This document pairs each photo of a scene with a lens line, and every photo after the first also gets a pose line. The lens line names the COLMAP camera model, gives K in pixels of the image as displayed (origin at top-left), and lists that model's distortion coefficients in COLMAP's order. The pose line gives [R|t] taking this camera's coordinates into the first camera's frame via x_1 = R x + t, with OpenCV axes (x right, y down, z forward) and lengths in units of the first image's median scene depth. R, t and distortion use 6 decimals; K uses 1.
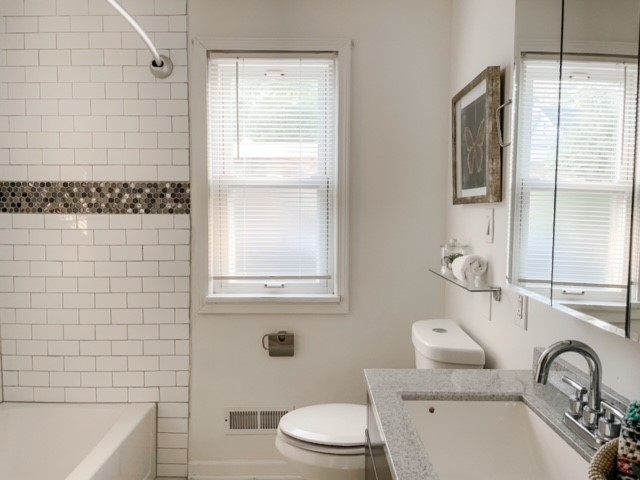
lens RADIAL K [[481.2, 0, 320.0], [0, 481.2, 240.0], [0, 0, 1]] dist [0.086474, -0.106164]
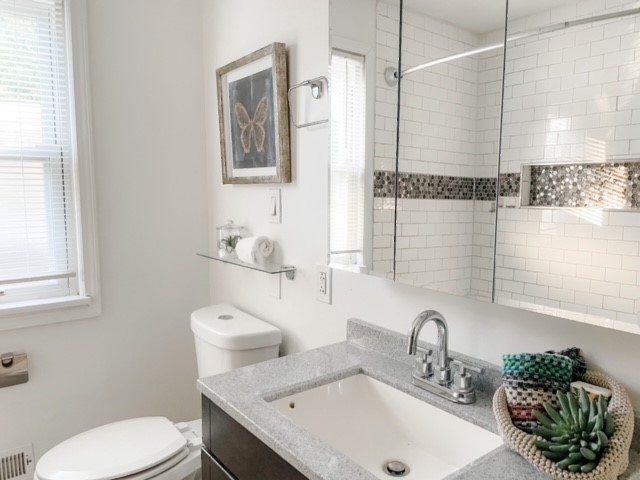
lens RADIAL K [[481.2, 0, 320.0], [0, 481.2, 240.0], [0, 0, 1]] dist [0.086474, -0.106164]
pose [[0.797307, -0.068971, 0.599620, -0.171636], [0.040010, 0.997304, 0.061515, -0.016635], [-0.602246, -0.025056, 0.797917, 0.143643]]
